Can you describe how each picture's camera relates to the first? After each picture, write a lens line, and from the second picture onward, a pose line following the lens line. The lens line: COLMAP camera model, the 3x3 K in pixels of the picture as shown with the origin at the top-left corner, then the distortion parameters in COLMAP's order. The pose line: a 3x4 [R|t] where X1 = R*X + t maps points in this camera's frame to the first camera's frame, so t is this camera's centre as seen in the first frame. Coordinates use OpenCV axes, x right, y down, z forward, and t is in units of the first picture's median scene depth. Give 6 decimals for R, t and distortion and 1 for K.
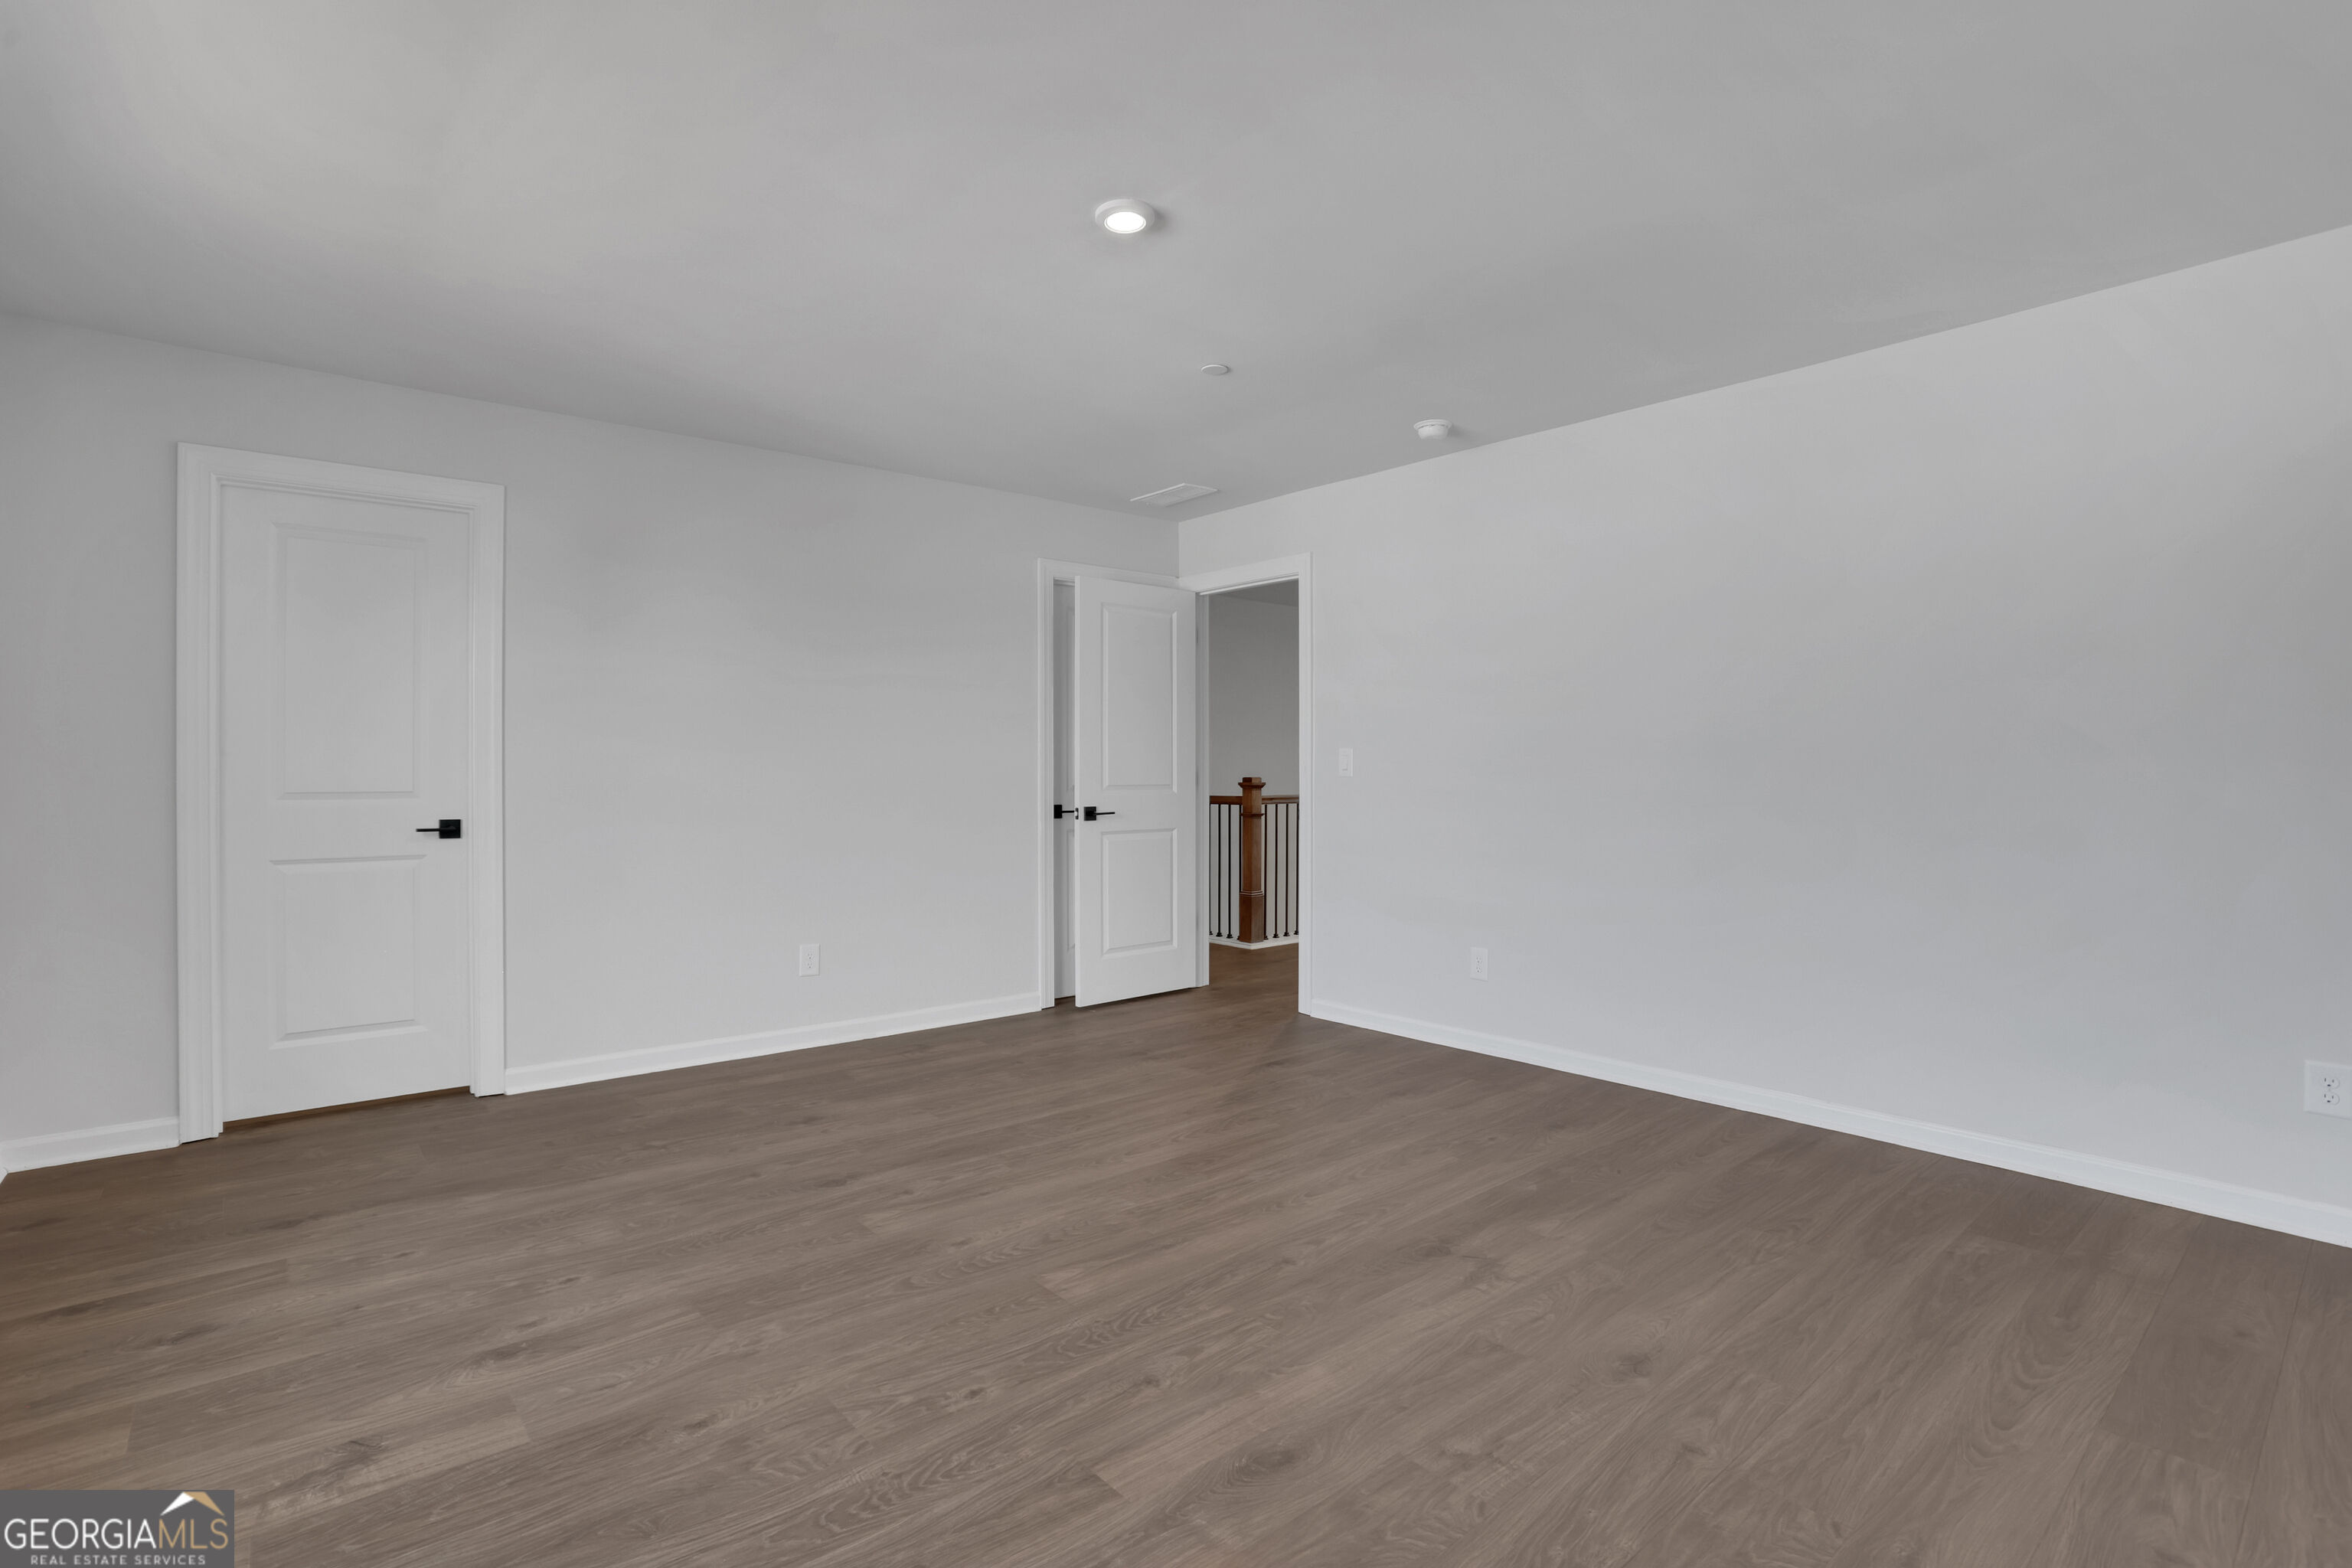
lens RADIAL K [[1131.8, 0, 1180.1], [0, 1131.8, 773.8], [0, 0, 1]] dist [-0.001237, -0.000061]
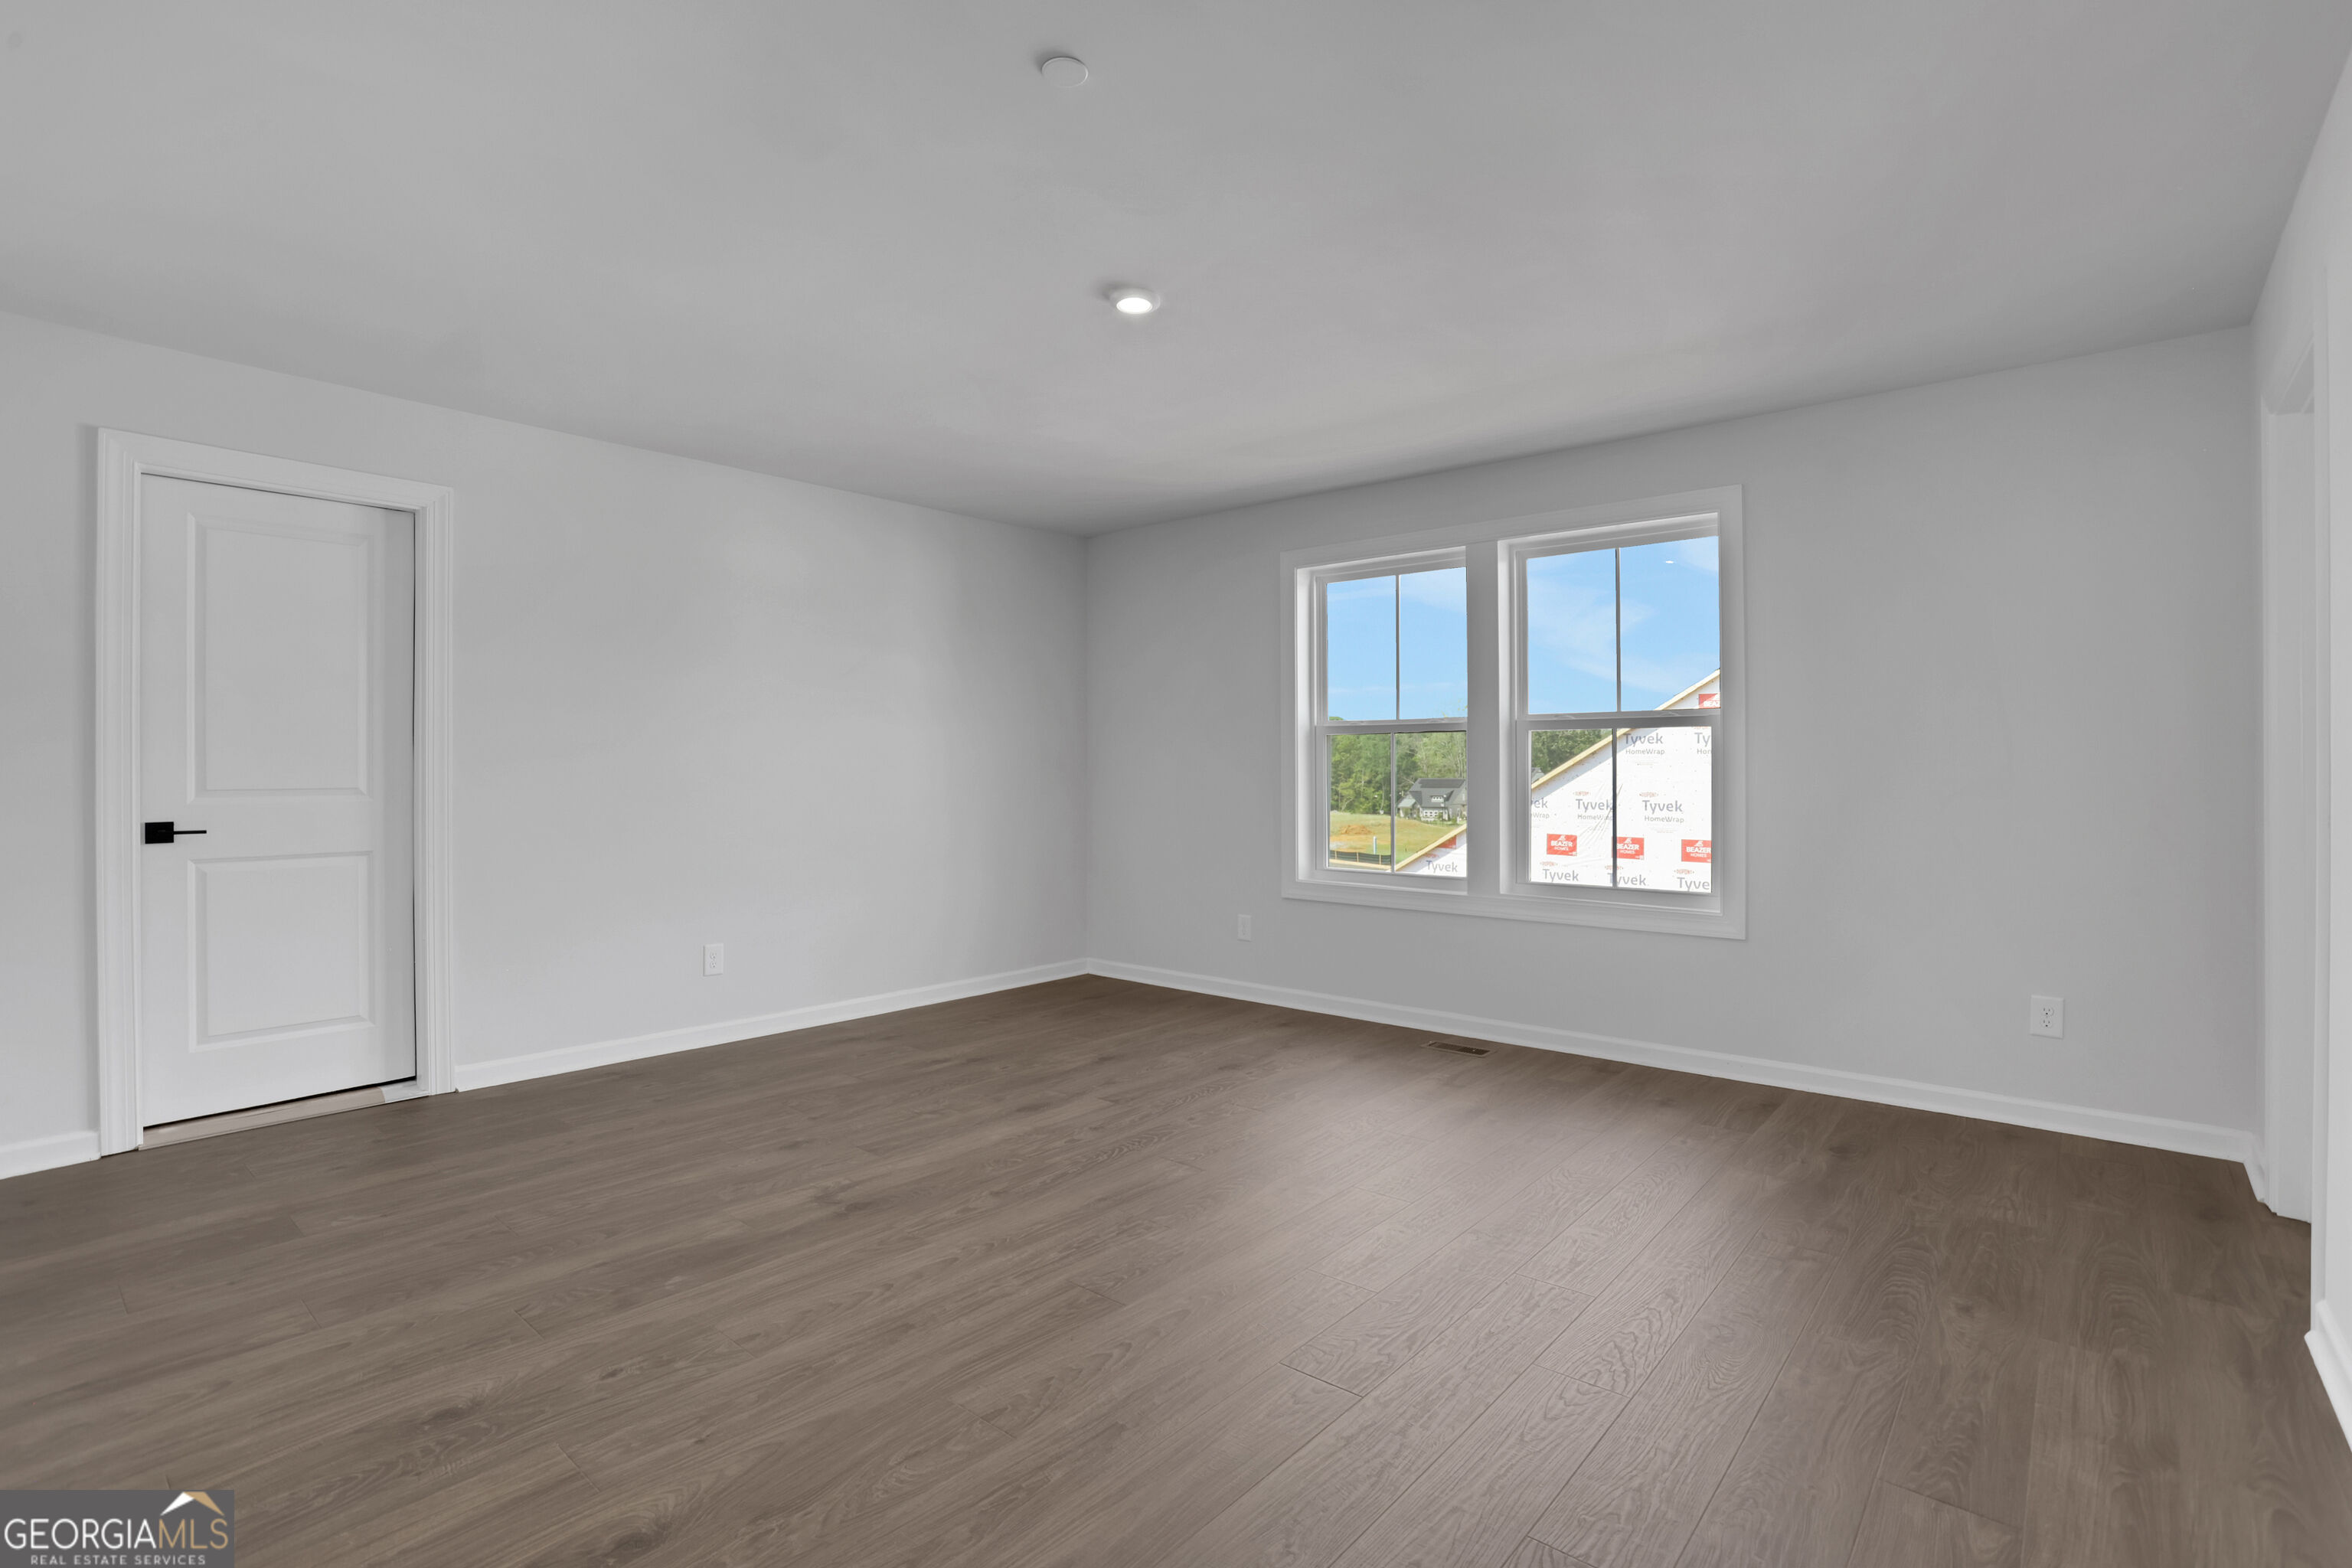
lens RADIAL K [[1131.8, 0, 1175.9], [0, 1131.8, 775.6], [0, 0, 1]] dist [-0.001237, -0.000061]
pose [[-0.989195, 0.002977, -0.146578, 0.077638], [0.002124, 0.999980, 0.005977, -0.007002], [0.146593, 0.005601, -0.989181, 2.069612]]
